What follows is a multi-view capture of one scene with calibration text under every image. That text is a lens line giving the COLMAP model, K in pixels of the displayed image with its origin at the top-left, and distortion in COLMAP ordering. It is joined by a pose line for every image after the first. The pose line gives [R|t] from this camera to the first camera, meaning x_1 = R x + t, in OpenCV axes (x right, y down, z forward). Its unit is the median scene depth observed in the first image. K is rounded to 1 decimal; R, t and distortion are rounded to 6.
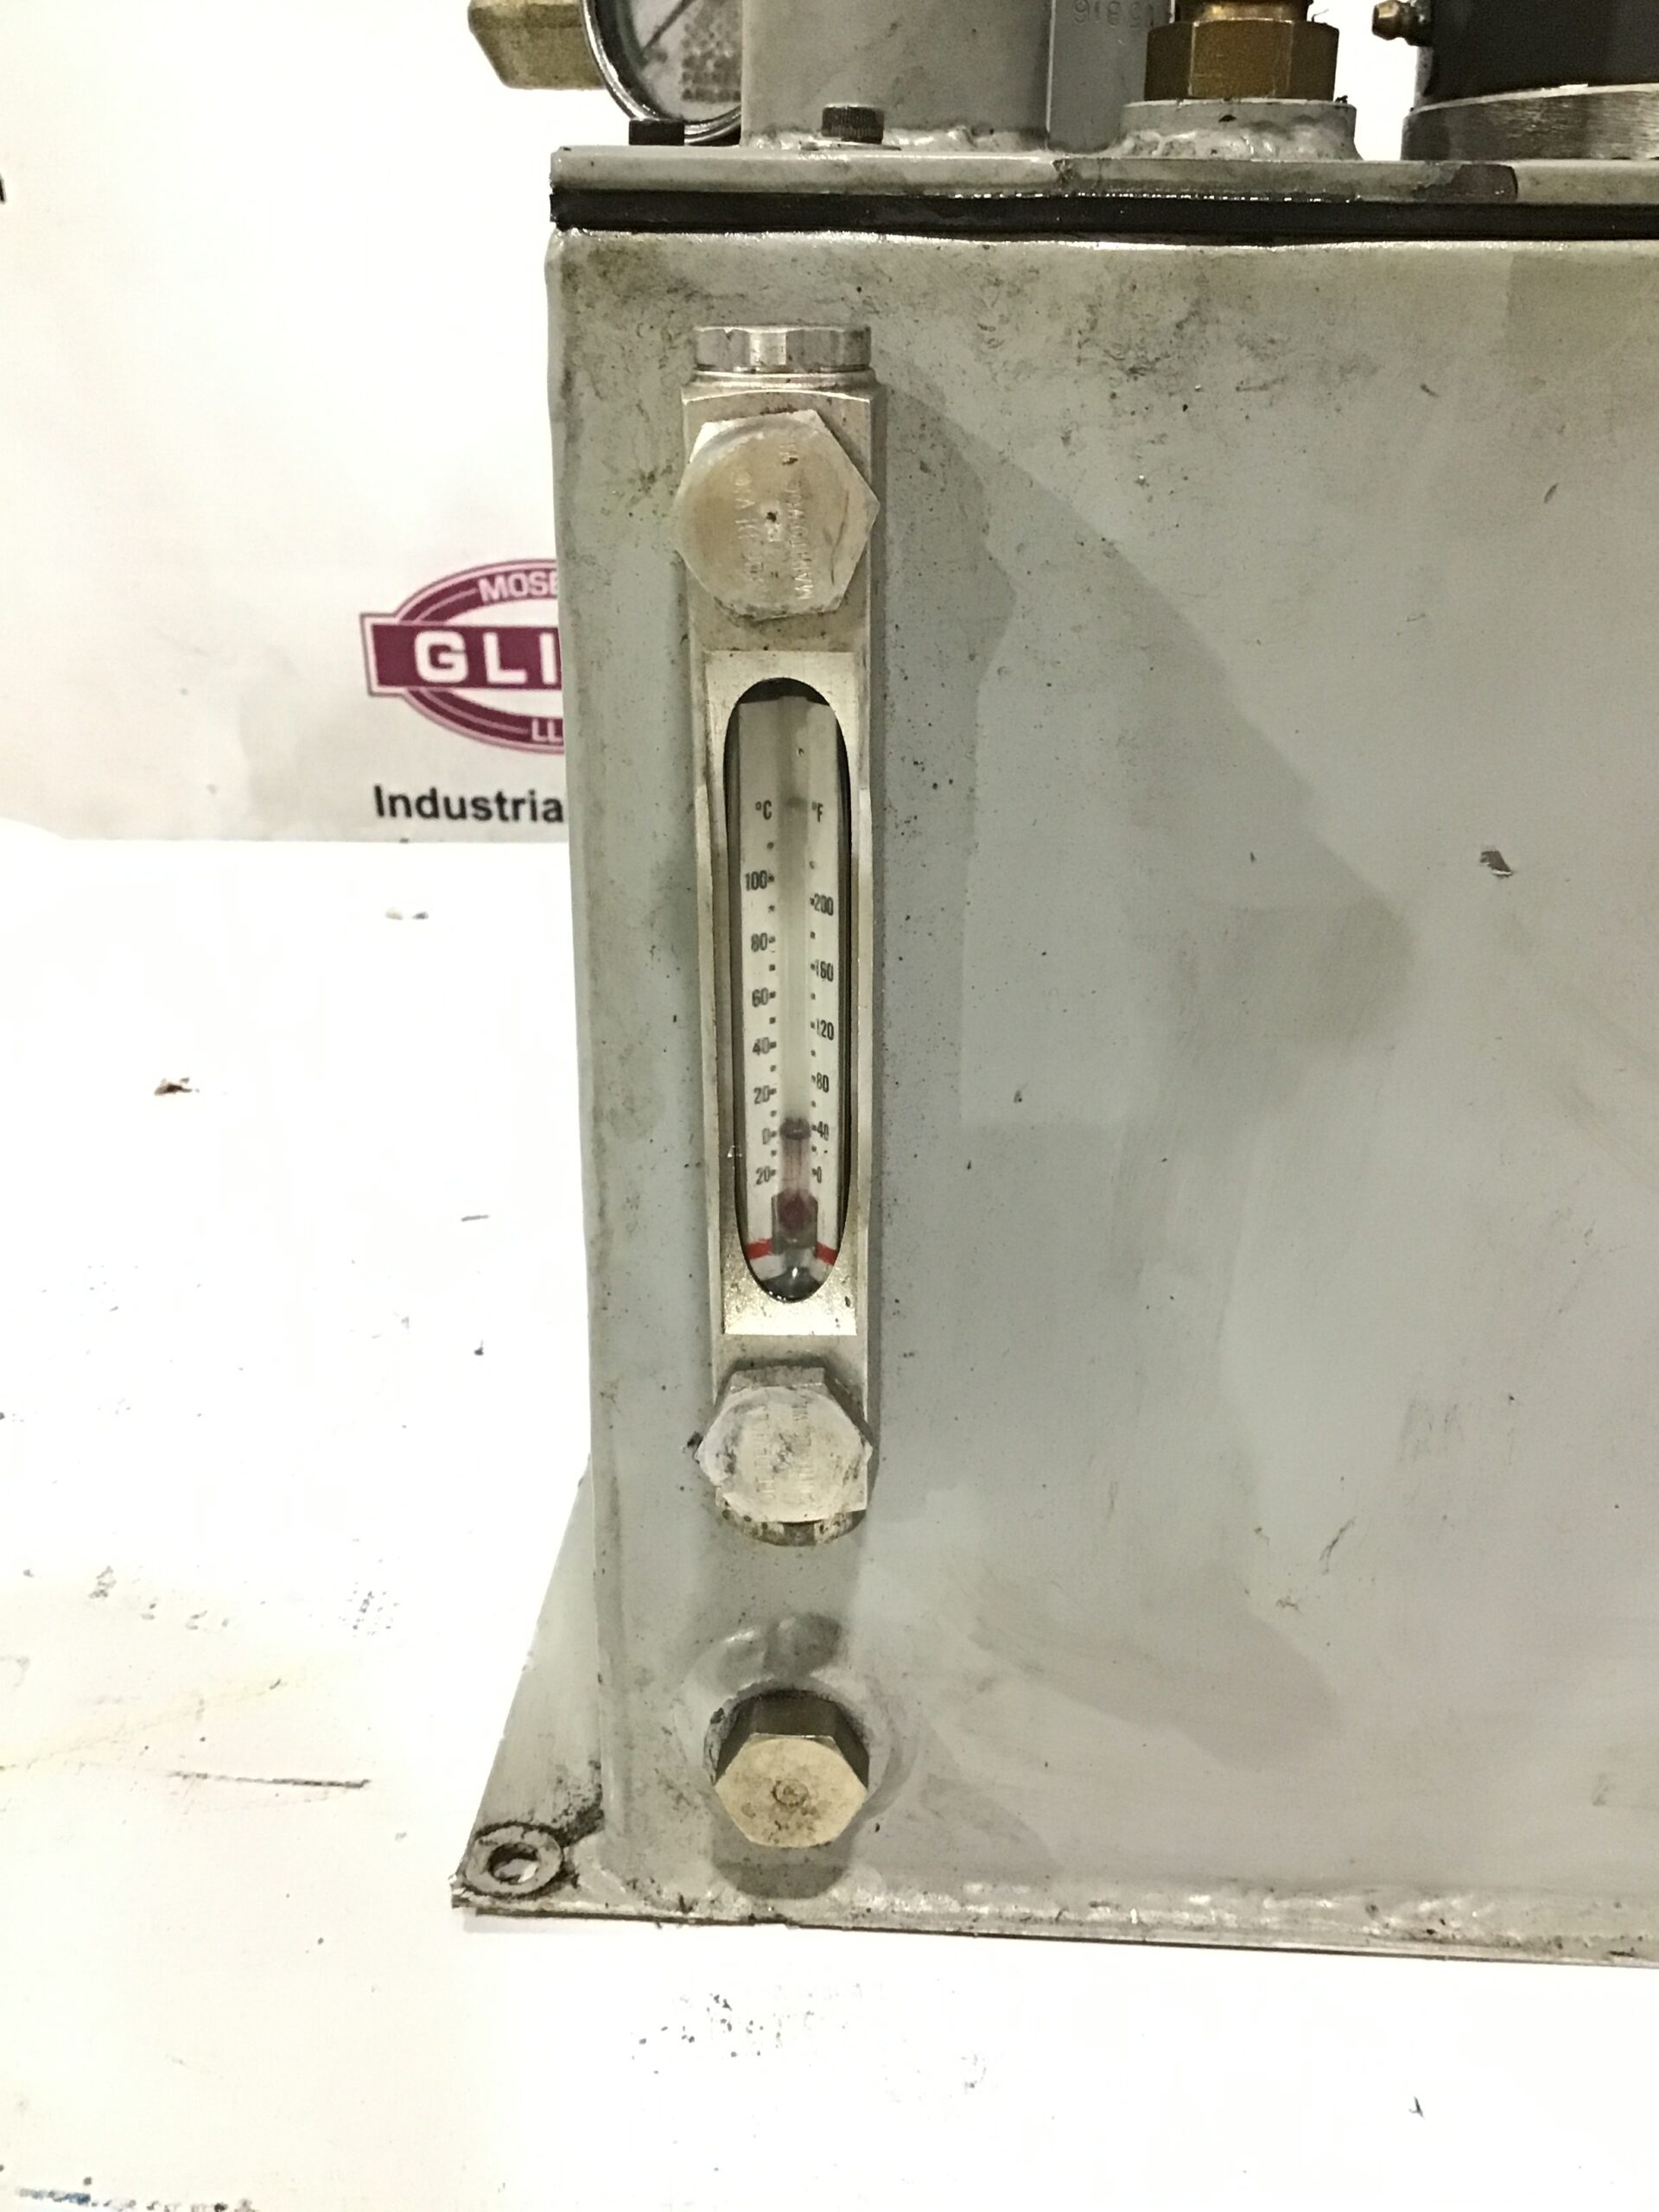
lens RADIAL K [[2008.2, 0, 829.1], [0, 2008.2, 1068.9], [0, 0, 1]] dist [0.166205, -0.366754]
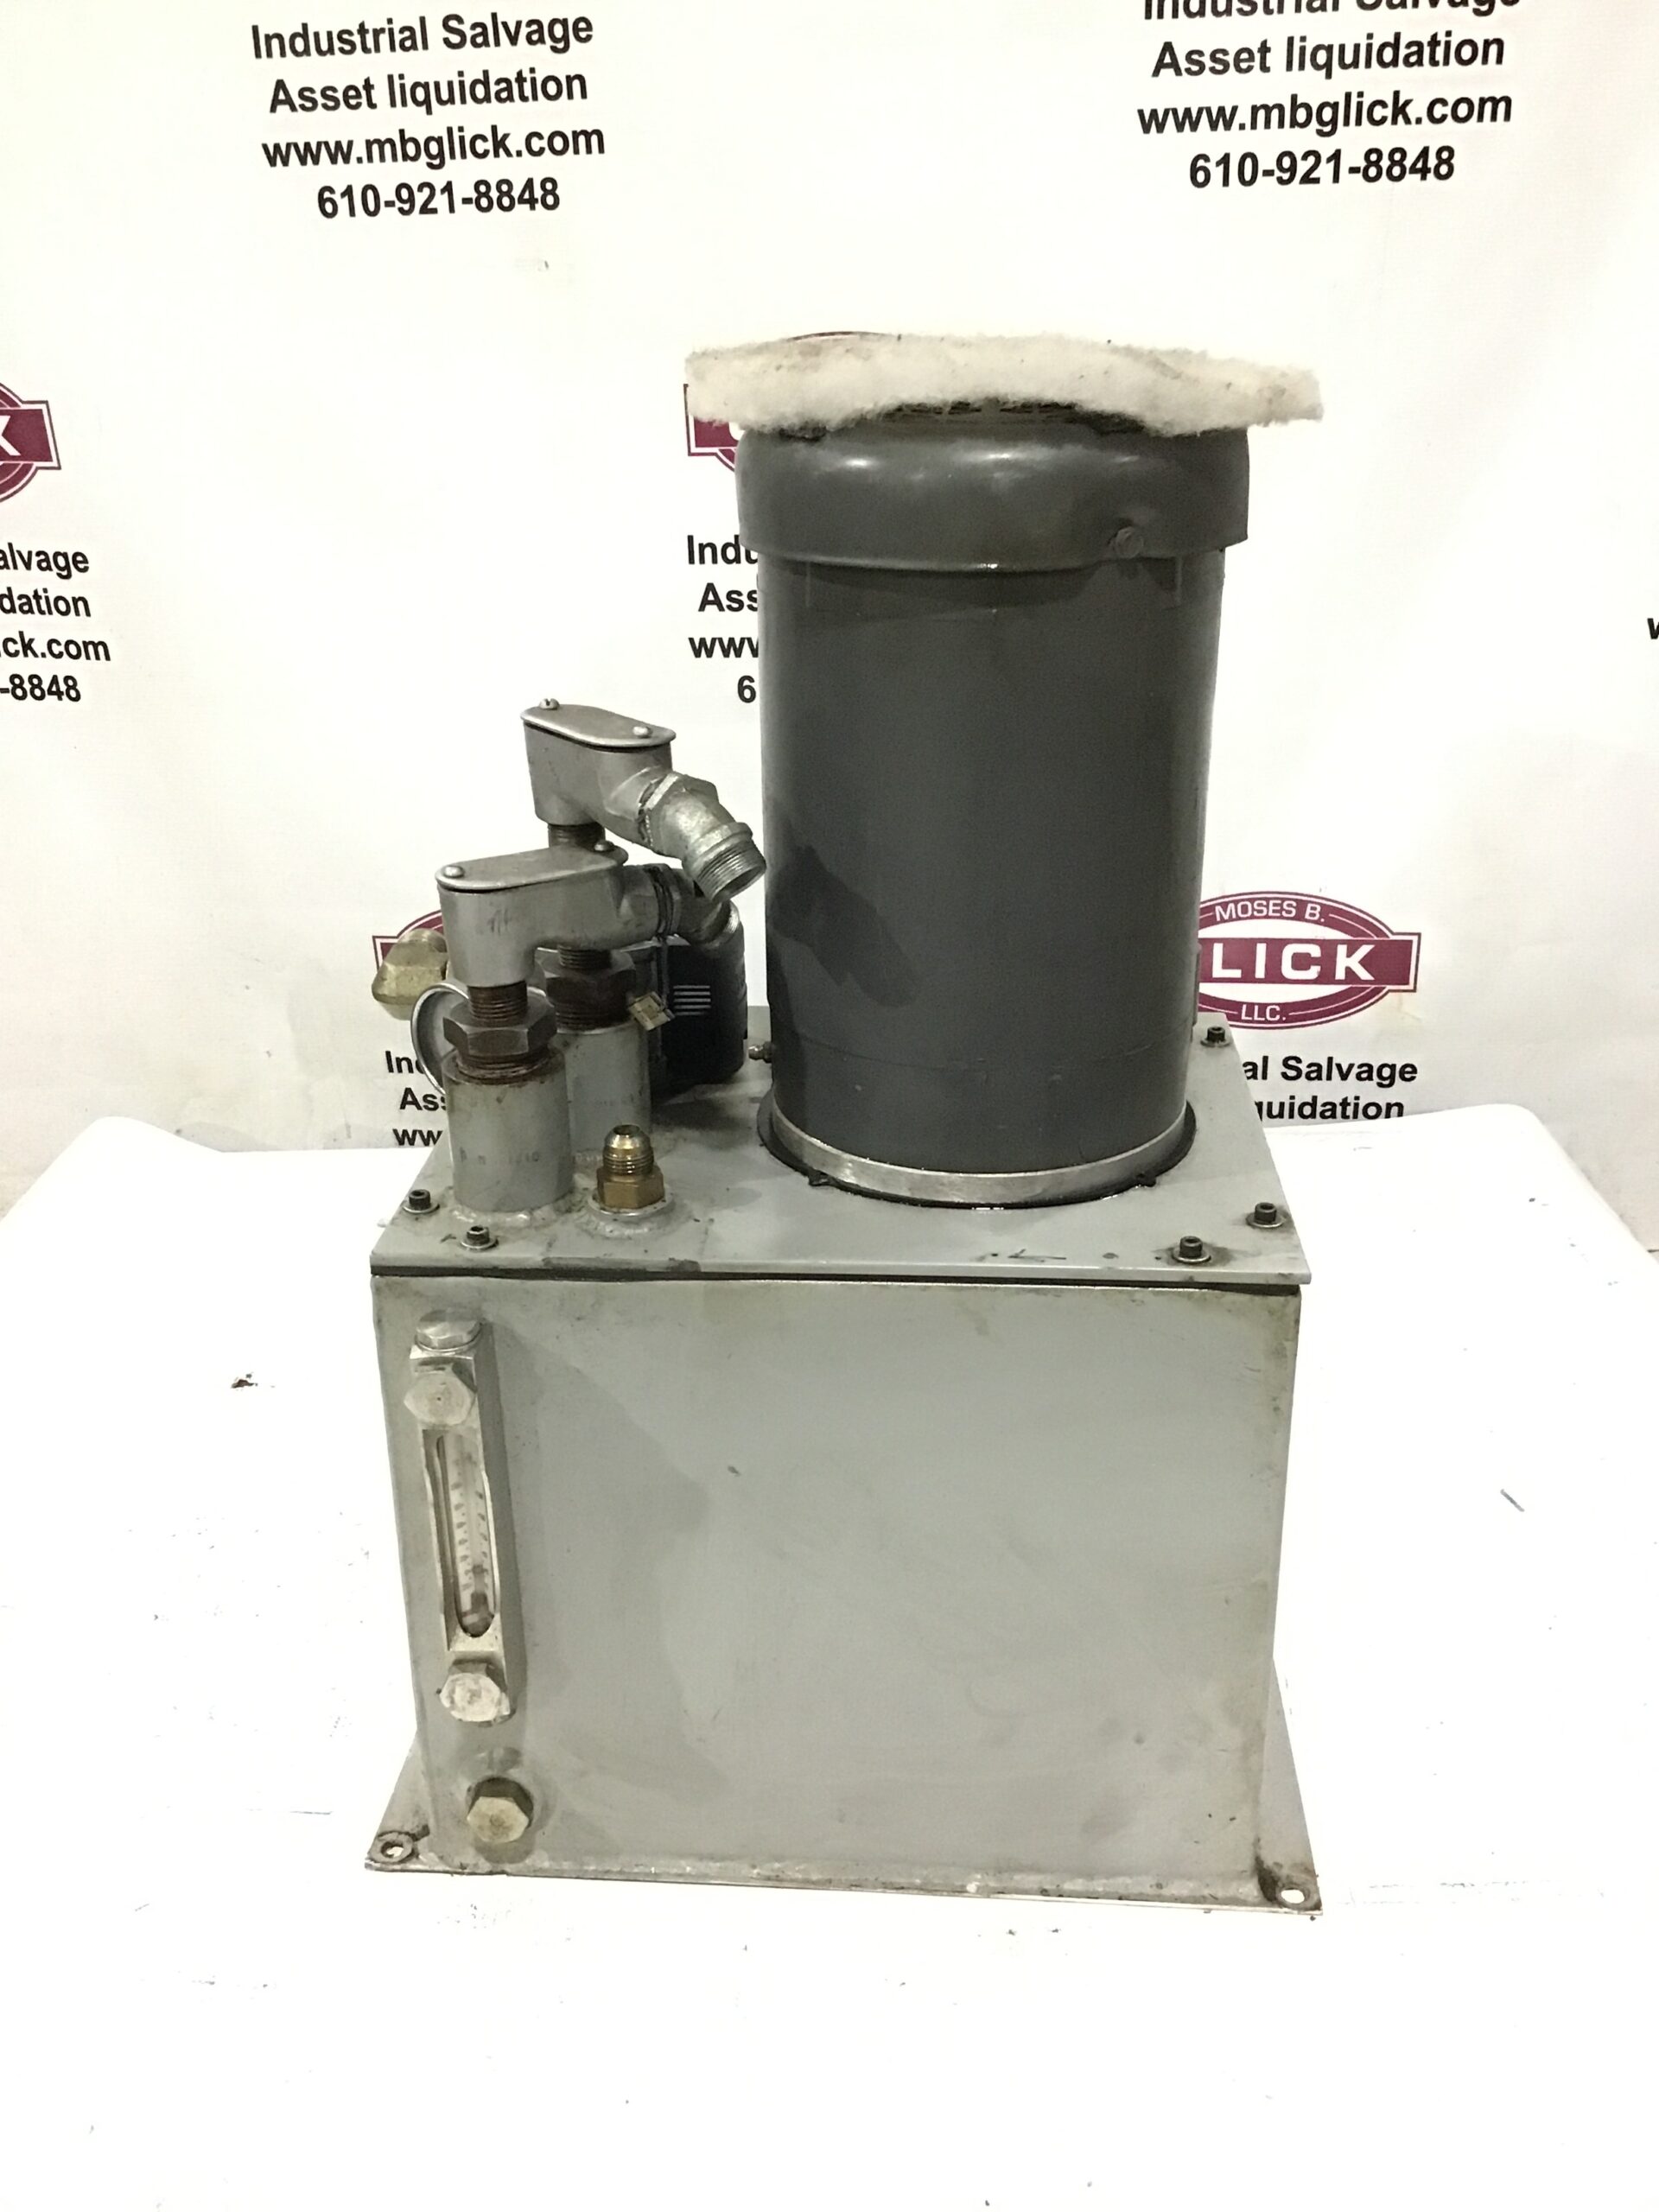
lens RADIAL K [[2008.2, 0, 829.1], [0, 2008.2, 1068.9], [0, 0, 1]] dist [0.166205, -0.366754]
pose [[0.999423, -0.013975, -0.030971, 0.449449], [0.014451, 0.999780, 0.015208, -0.554045], [0.030751, -0.015646, 0.999405, -1.363169]]
